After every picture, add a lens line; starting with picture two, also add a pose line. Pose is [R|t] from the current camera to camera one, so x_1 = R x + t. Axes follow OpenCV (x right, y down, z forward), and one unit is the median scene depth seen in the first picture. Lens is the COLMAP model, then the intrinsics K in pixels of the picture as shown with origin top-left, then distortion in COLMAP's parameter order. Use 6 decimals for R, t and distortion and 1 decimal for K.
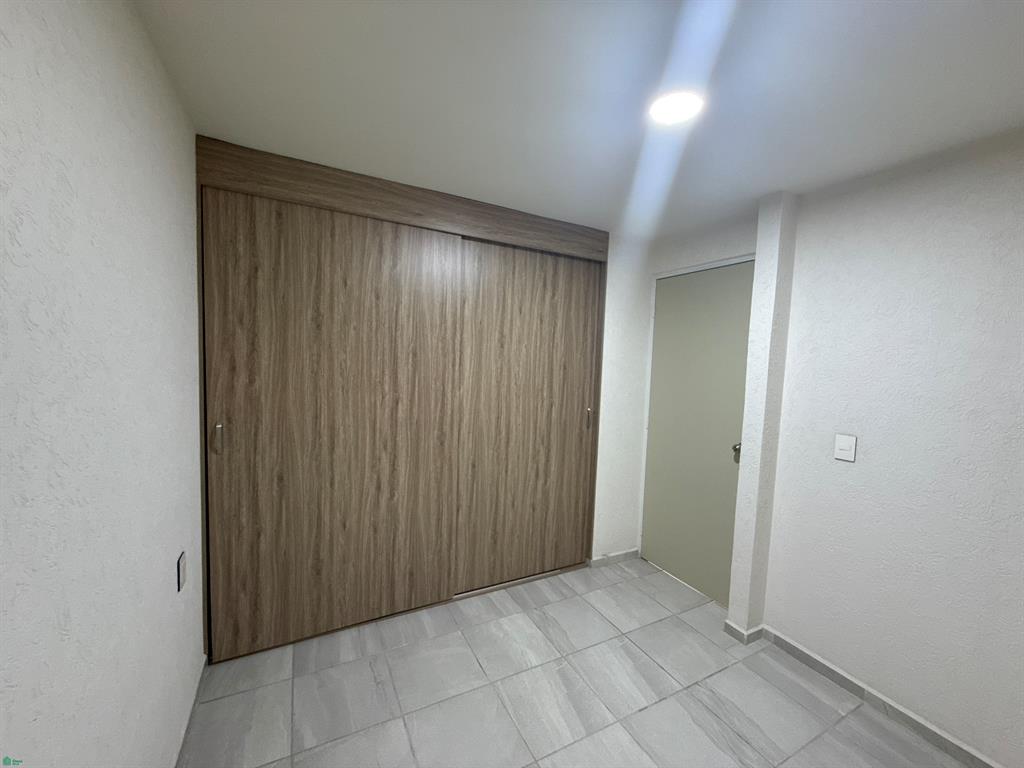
lens RADIAL K [[409.8, 0, 510.8], [0, 409.8, 383.5], [0, 0, 1]] dist [0.017595, -0.000172]
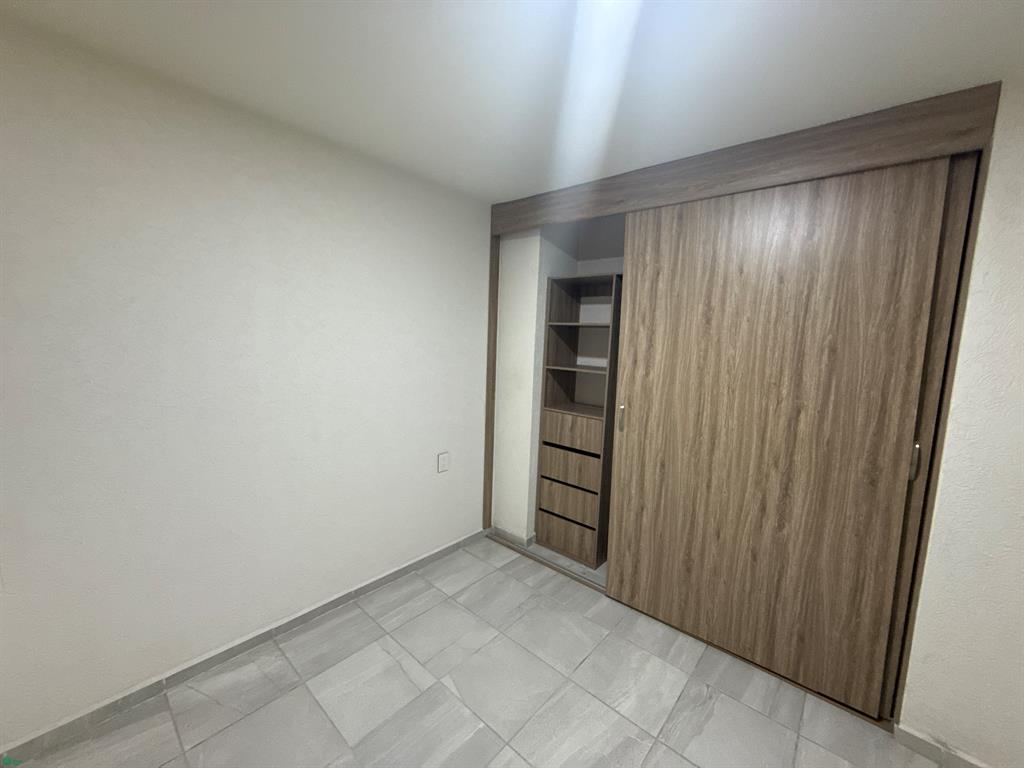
lens RADIAL K [[409.8, 0, 483.5], [0, 409.8, 388.3], [0, 0, 1]] dist [0.017595, -0.000172]
pose [[0.367057, 0.082430, -0.926539, 0.257902], [-0.086984, 0.994743, 0.054039, 0.013352], [0.926122, 0.060759, 0.372298, 0.159588]]
